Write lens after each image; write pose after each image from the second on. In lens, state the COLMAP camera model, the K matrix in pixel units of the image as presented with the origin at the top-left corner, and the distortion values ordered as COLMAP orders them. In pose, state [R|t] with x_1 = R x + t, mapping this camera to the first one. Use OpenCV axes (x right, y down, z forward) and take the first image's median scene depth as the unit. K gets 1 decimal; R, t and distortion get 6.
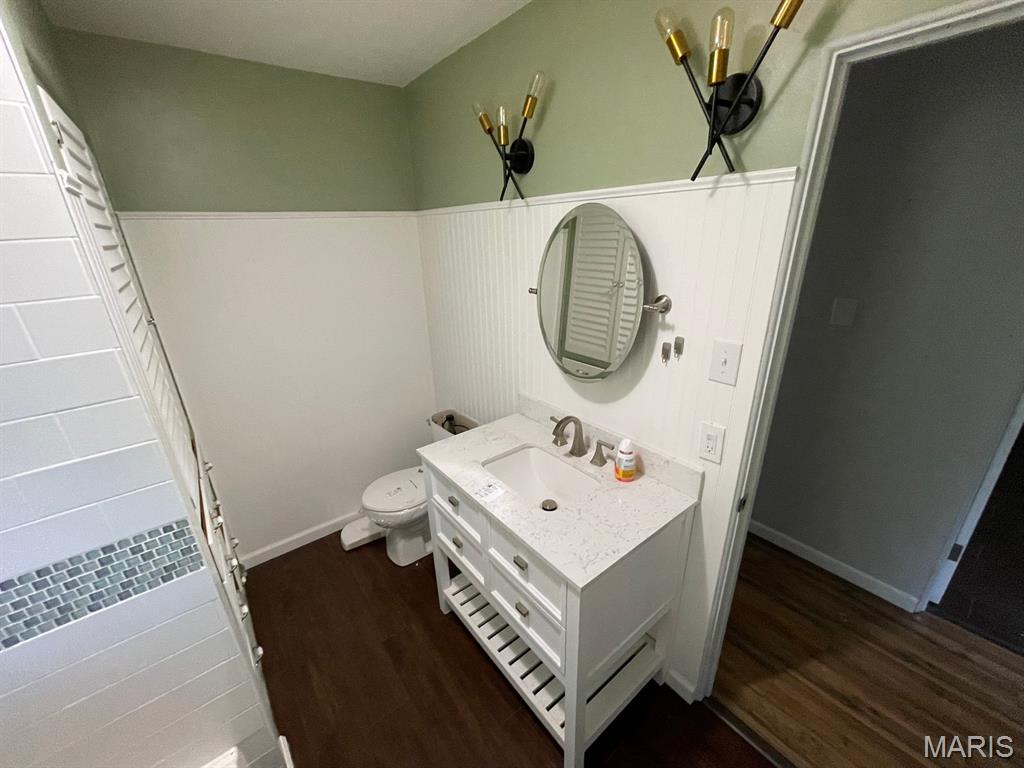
lens RADIAL K [[412.3, 0, 512.9], [0, 412.3, 389.8], [0, 0, 1]] dist [-0.002186, 0.001045]
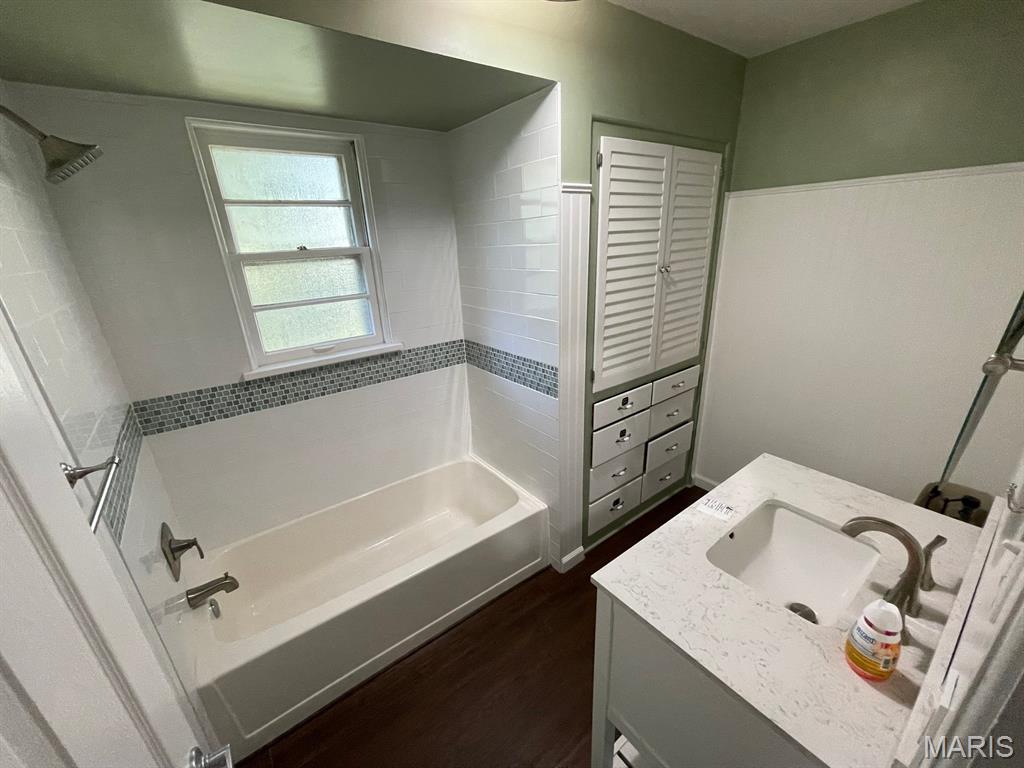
lens RADIAL K [[412.3, 0, 511.4], [0, 412.3, 384.4], [0, 0, 1]] dist [-0.002186, 0.001045]
pose [[-0.016330, 0.376893, -0.926113, 1.000776], [-0.323708, 0.874359, 0.361539, -0.238212], [0.946016, 0.305694, 0.107725, 0.651136]]
